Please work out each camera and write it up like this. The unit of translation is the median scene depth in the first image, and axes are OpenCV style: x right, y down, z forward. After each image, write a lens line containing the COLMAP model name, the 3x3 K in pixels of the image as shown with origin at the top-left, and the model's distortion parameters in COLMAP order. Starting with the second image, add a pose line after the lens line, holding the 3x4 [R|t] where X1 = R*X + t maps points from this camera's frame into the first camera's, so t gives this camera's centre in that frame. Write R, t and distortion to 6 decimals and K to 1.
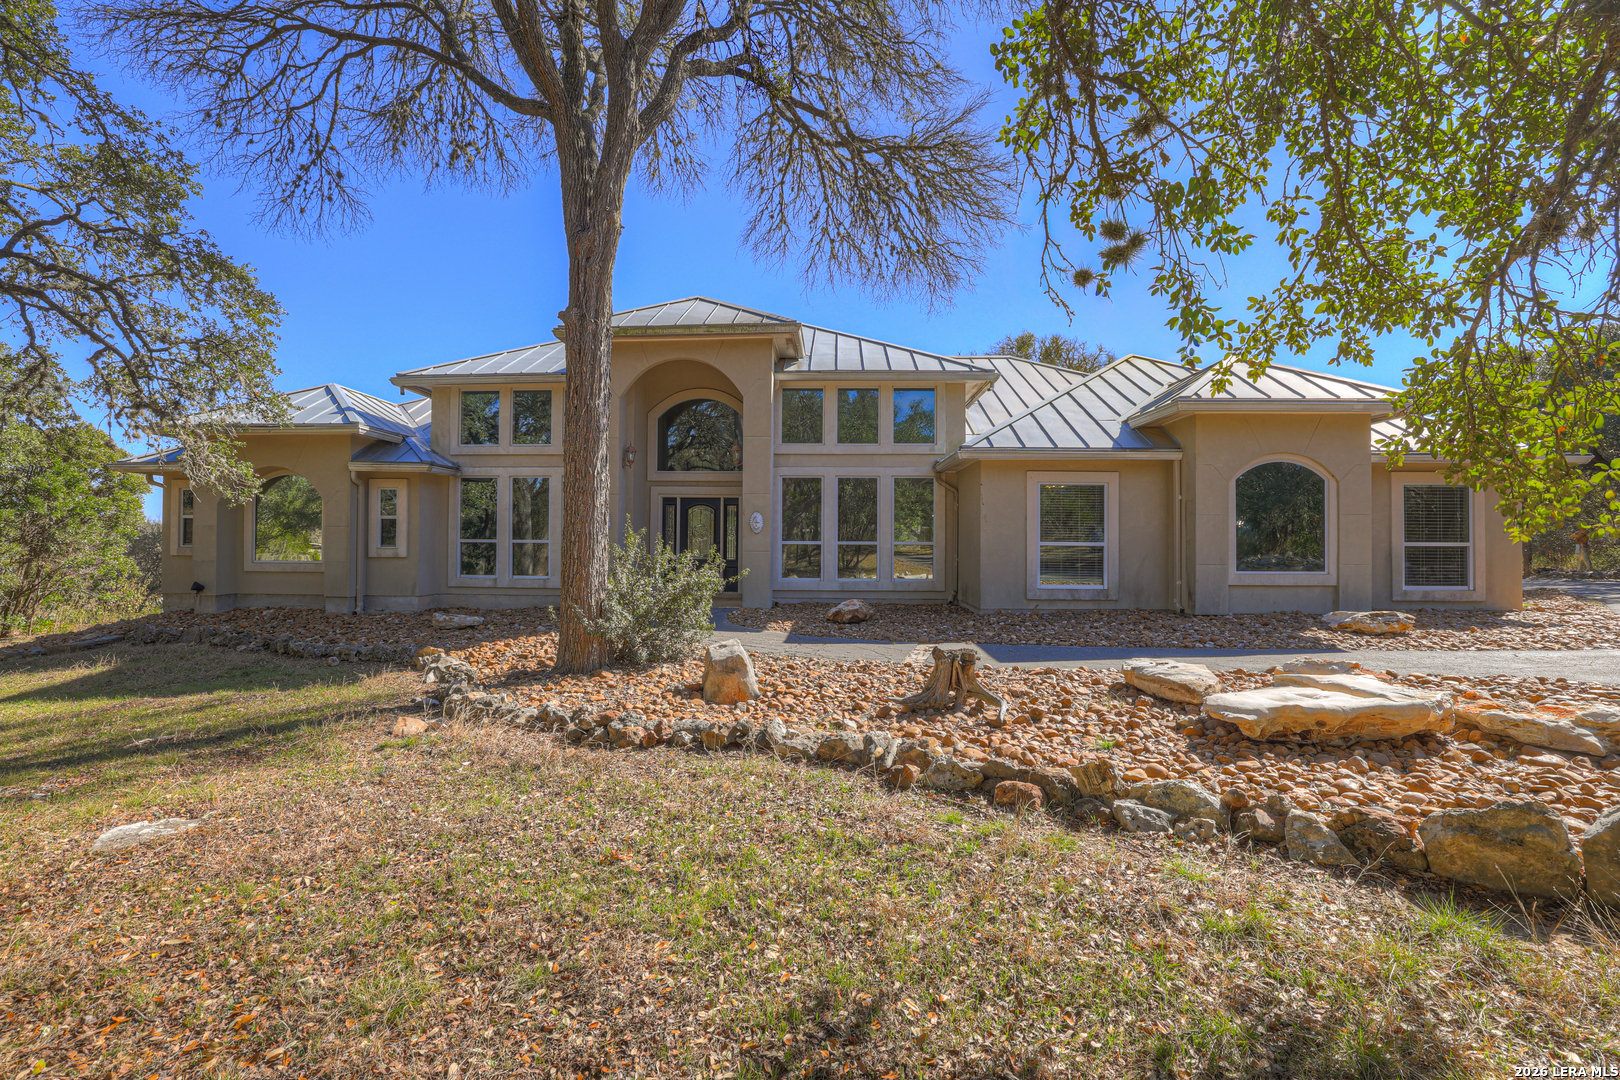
lens RADIAL K [[721.8, 0, 813.0], [0, 721.8, 543.3], [0, 0, 1]] dist [-0.001534, 0.000418]
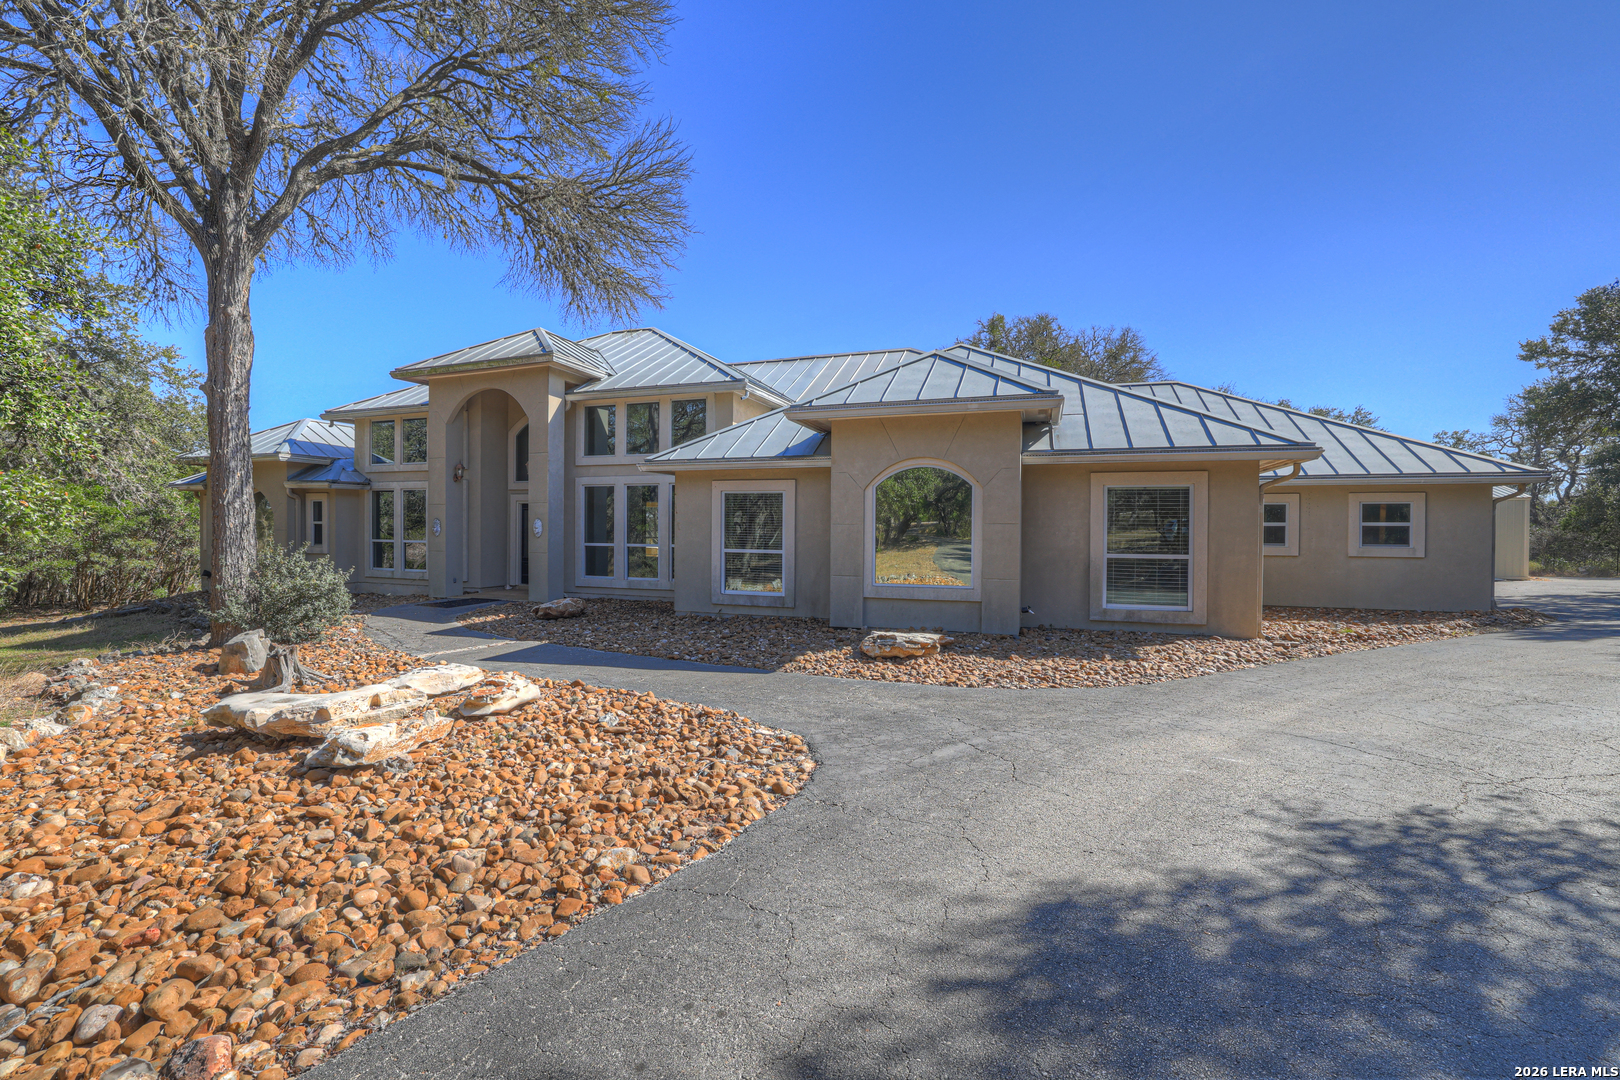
lens RADIAL K [[721.8, 0, 809.2], [0, 721.8, 535.7], [0, 0, 1]] dist [-0.001534, 0.000418]
pose [[0.955671, 0.002520, -0.294427, 0.642446], [-0.002733, 0.999996, -0.000312, -0.015847], [0.294425, 0.001103, 0.955674, 0.031371]]
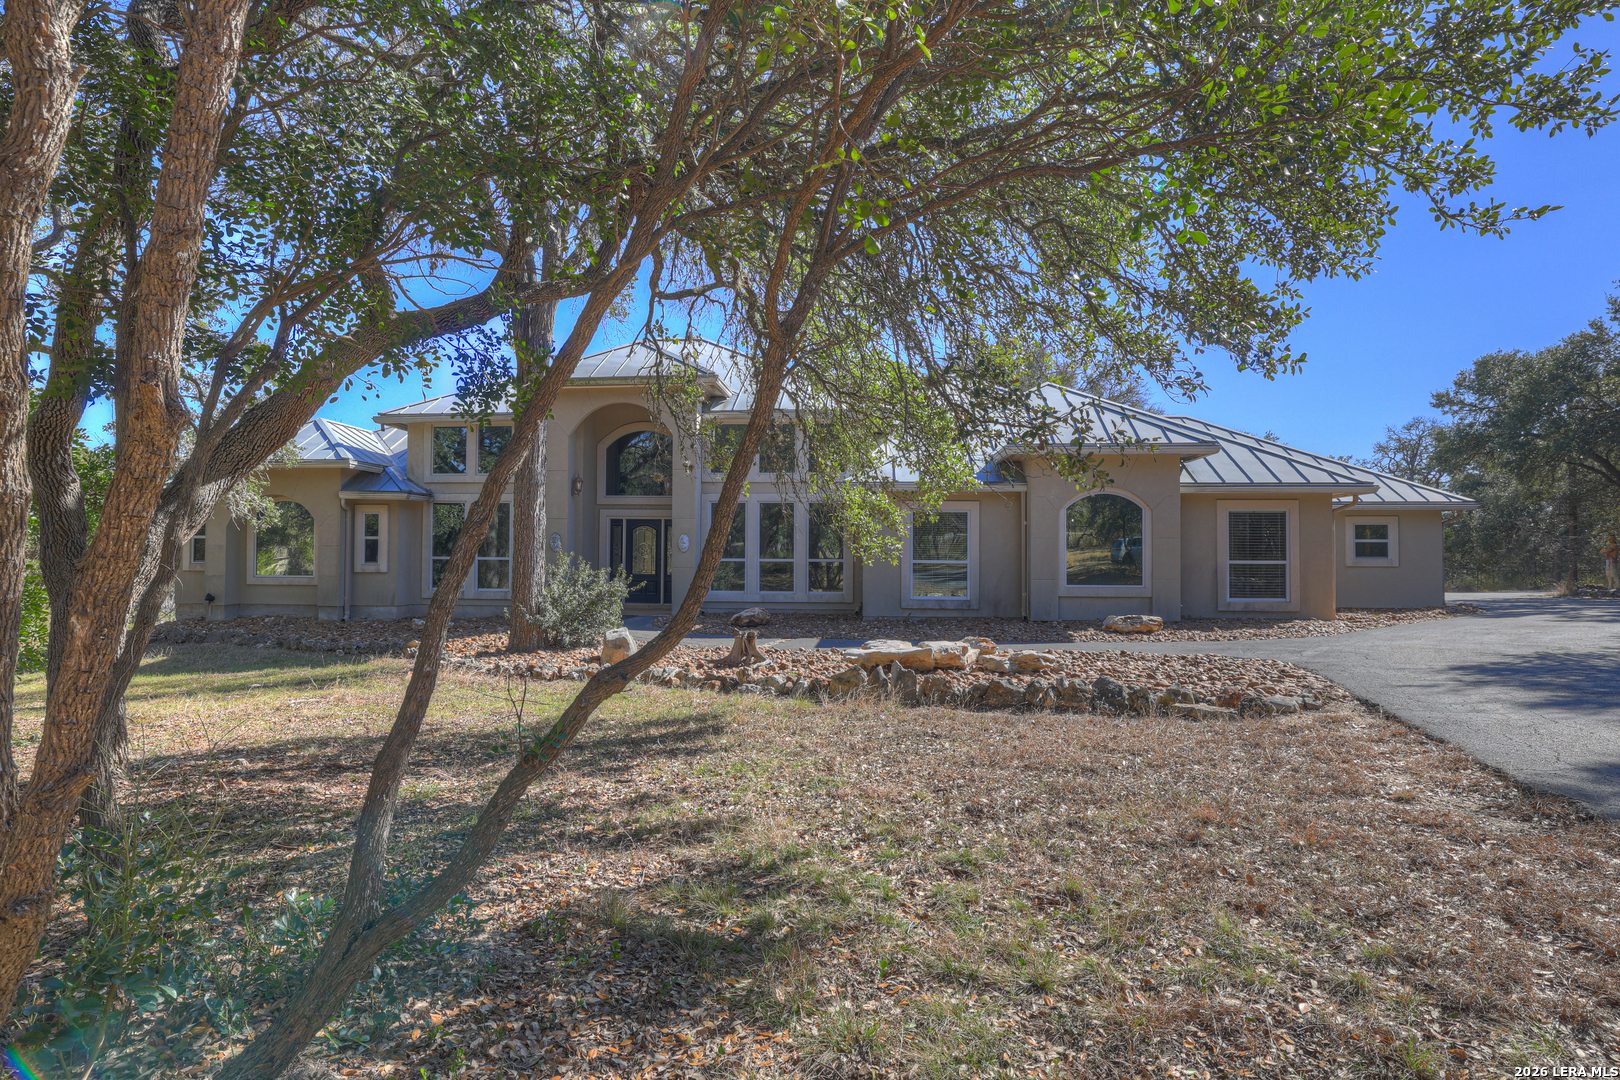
lens RADIAL K [[902.1, 0, 809.7], [0, 902.1, 545.5], [0, 0, 1]] dist [0.022403, -0.000047]
pose [[0.999125, -0.000281, -0.041828, 0.178809], [-0.000148, 0.999948, -0.010241, -0.009244], [0.041828, 0.010238, 0.999072, -0.433831]]
